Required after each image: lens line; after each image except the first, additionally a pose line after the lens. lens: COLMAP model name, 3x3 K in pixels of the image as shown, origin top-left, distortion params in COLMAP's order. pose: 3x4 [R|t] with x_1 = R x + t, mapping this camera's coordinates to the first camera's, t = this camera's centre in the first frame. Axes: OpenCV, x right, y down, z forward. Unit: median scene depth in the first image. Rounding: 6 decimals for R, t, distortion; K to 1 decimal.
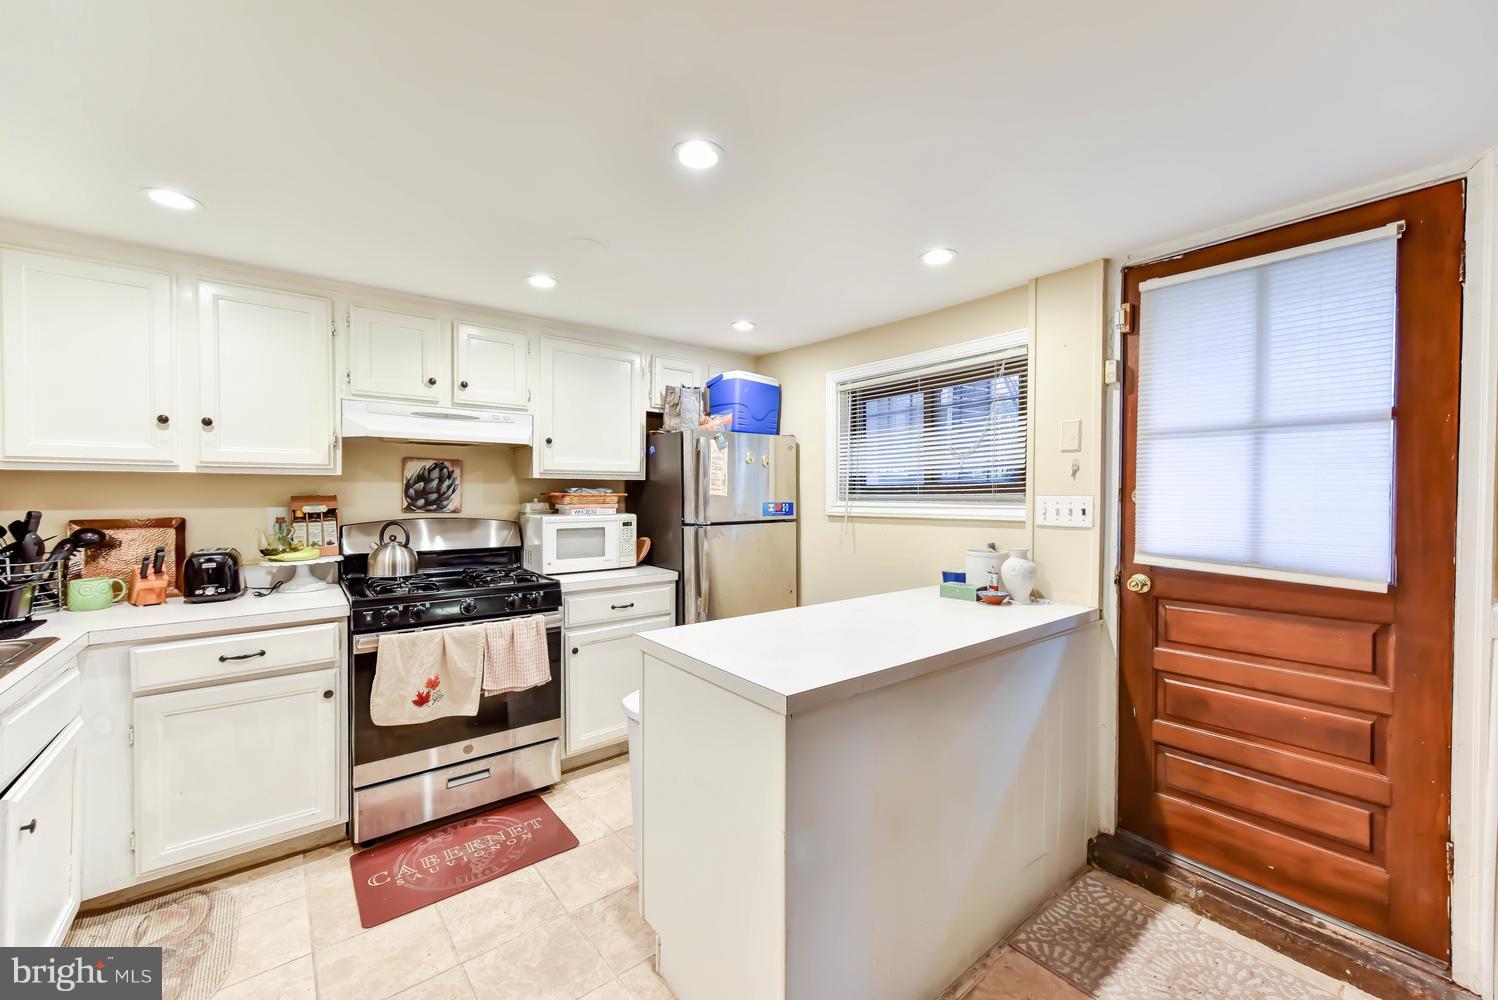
lens RADIAL K [[592.3, 0, 749.0], [0, 592.3, 500.0], [0, 0, 1]] dist [0.000332, -0.000218]
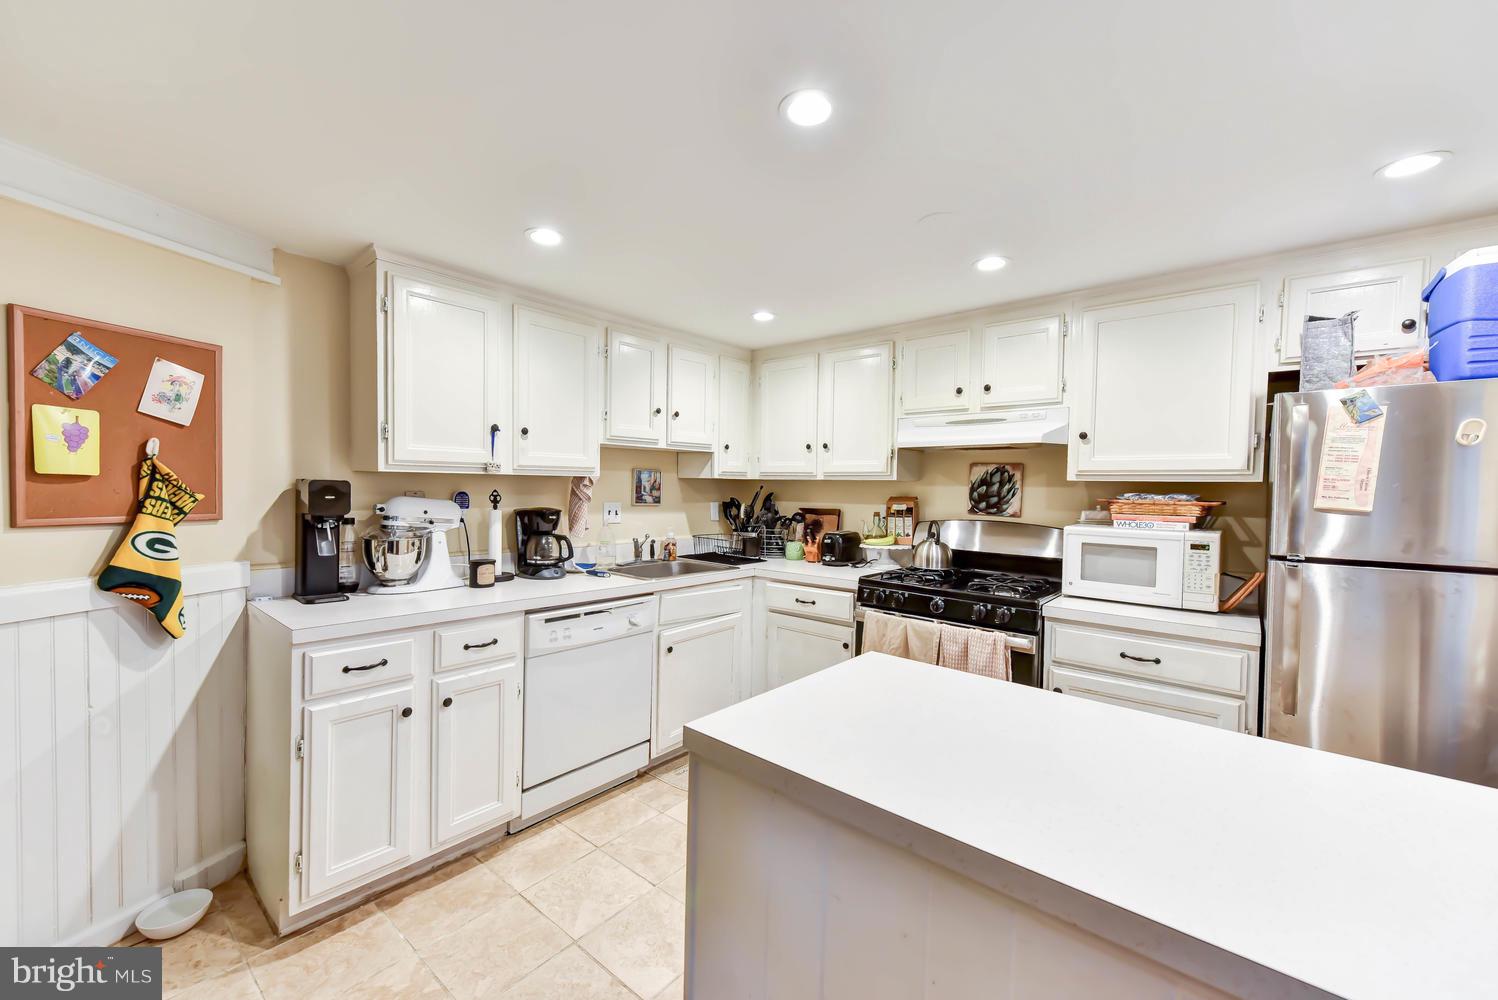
lens RADIAL K [[592.3, 0, 749.0], [0, 592.3, 500.0], [0, 0, 1]] dist [0.000332, -0.000218]
pose [[0.176416, 0.019837, -0.984116, 0.403303], [-0.030685, 0.999422, 0.014645, -0.007850], [0.983837, 0.027614, 0.176922, 0.402434]]
